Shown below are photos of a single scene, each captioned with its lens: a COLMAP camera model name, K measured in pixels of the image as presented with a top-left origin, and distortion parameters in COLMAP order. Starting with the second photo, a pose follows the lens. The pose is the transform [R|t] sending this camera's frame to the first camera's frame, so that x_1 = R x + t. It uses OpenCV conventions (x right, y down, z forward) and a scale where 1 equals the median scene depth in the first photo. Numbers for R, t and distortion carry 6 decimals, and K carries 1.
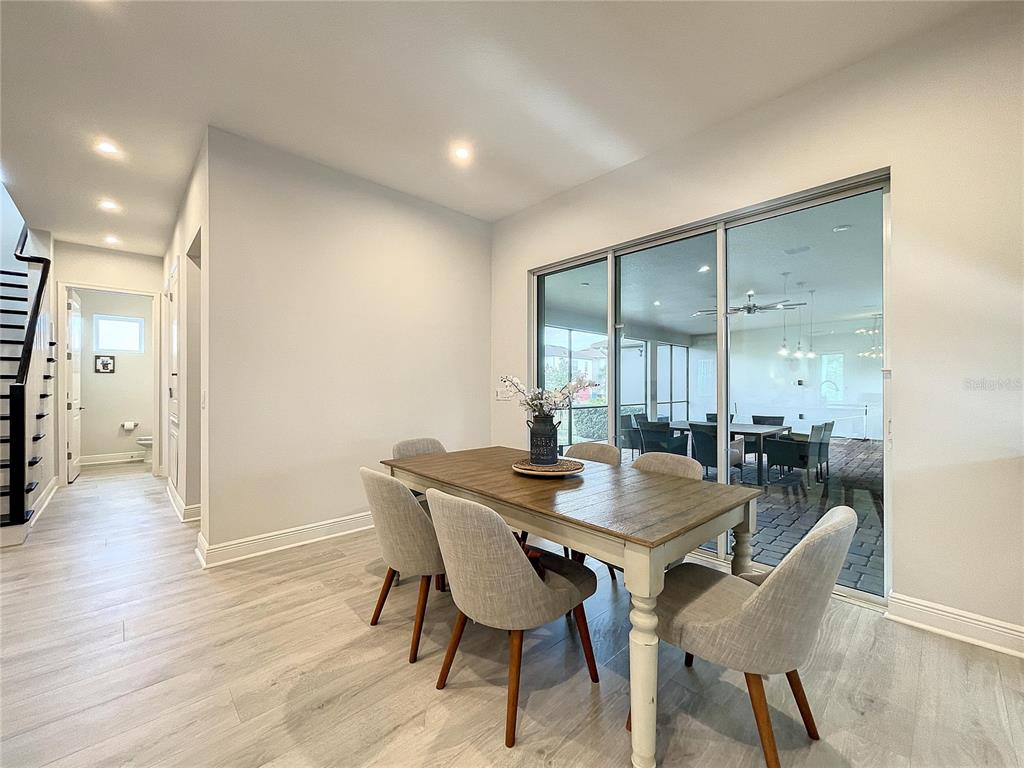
lens RADIAL K [[415.2, 0, 514.3], [0, 415.2, 385.7], [0, 0, 1]] dist [-0.000410, -0.000633]
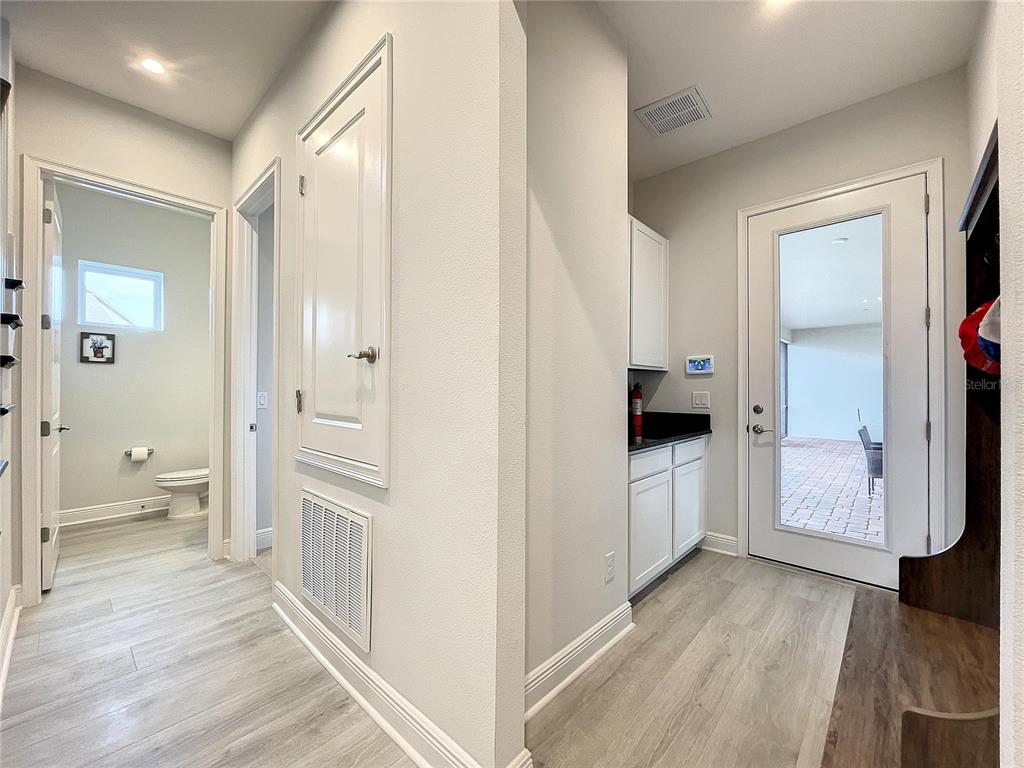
lens RADIAL K [[415.2, 0, 513.7], [0, 415.2, 386.0], [0, 0, 1]] dist [-0.000410, -0.000633]
pose [[0.997725, 0.002771, 0.067359, -0.452729], [-0.002505, 0.999989, -0.004035, 0.001672], [-0.067369, 0.003857, 0.997721, 0.389679]]
